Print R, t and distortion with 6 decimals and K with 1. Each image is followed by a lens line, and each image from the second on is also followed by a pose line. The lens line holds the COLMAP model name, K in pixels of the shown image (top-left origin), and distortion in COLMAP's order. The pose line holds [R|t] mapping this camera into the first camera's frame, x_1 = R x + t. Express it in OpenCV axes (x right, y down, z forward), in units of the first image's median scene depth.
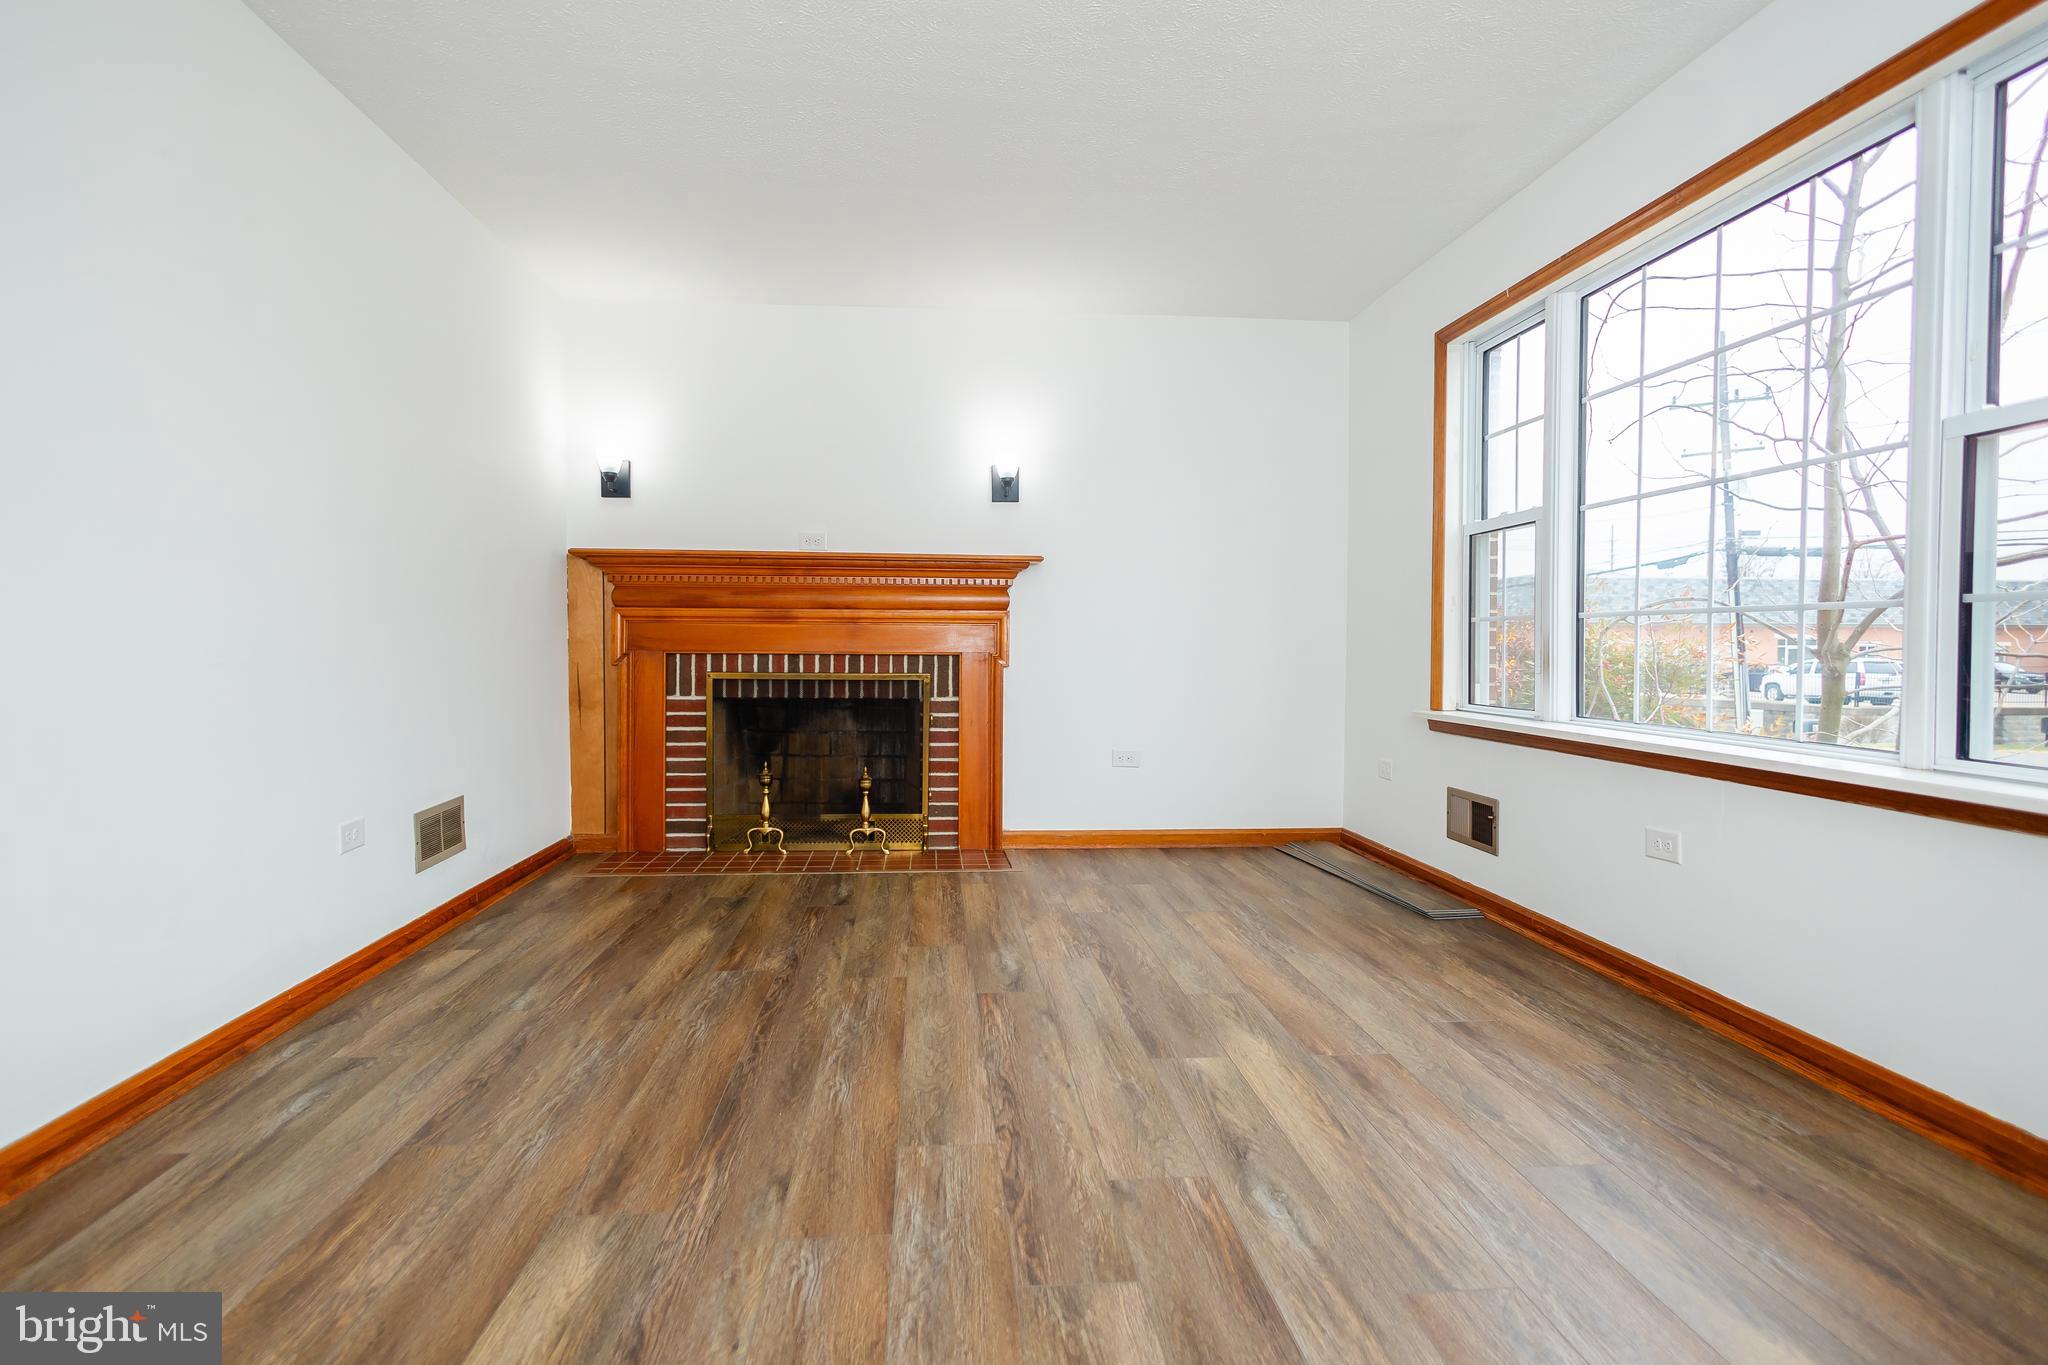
lens RADIAL K [[996.0, 0, 999.7], [0, 996.0, 676.5], [0, 0, 1]] dist [0.009810, -0.000846]
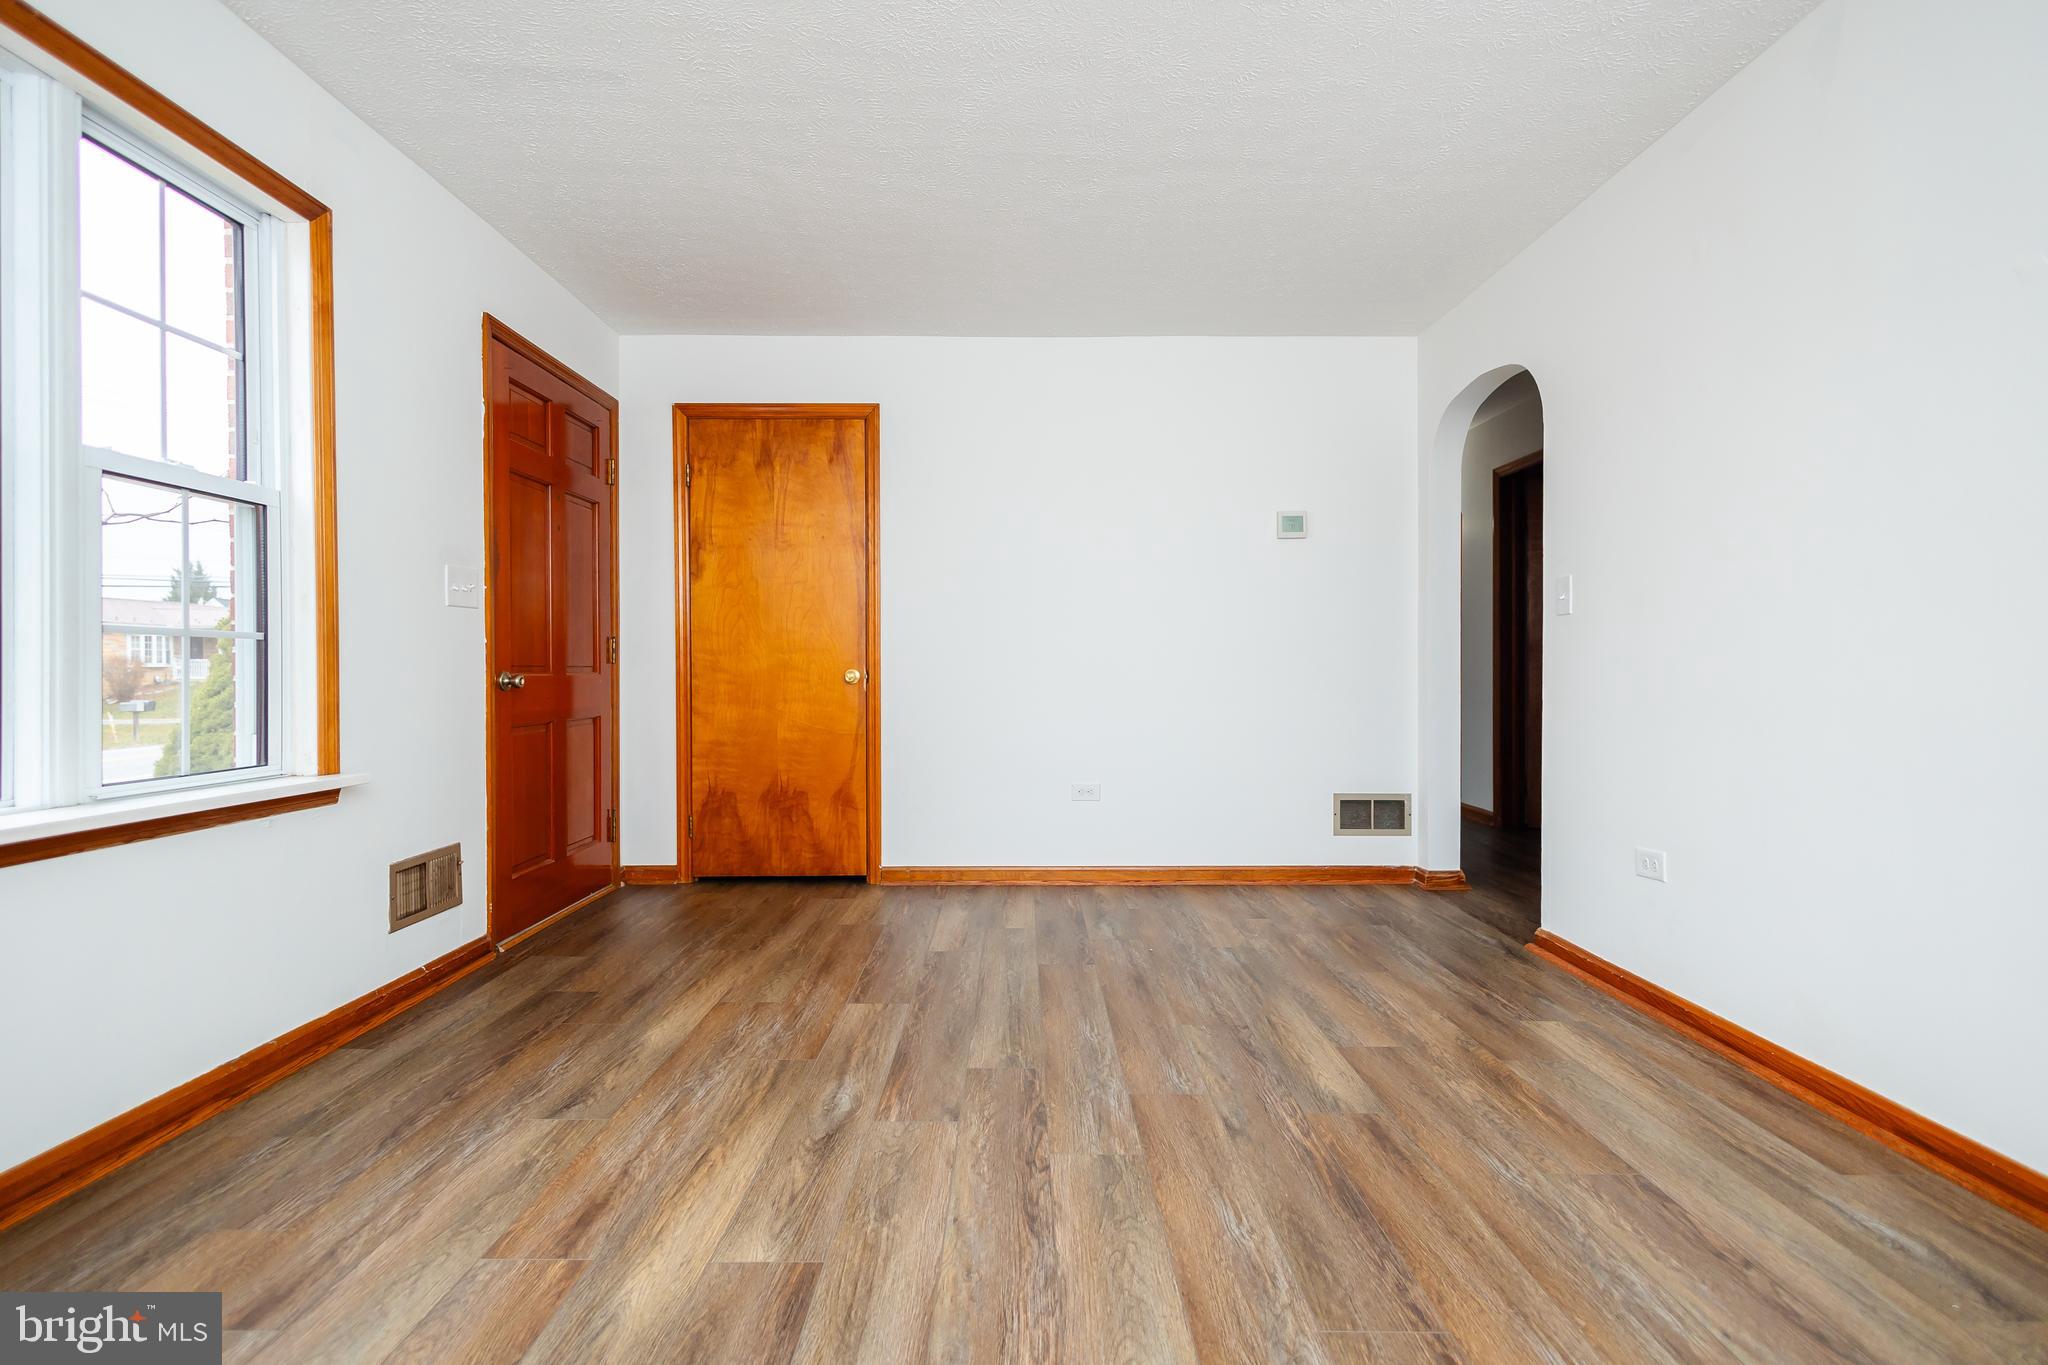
lens RADIAL K [[996.0, 0, 999.7], [0, 996.0, 676.5], [0, 0, 1]] dist [0.009810, -0.000846]
pose [[-0.995943, -0.001786, 0.089964, -0.043365], [0.001889, 0.999168, 0.040749, -0.070869], [-0.089961, 0.040754, -0.995111, 1.981154]]
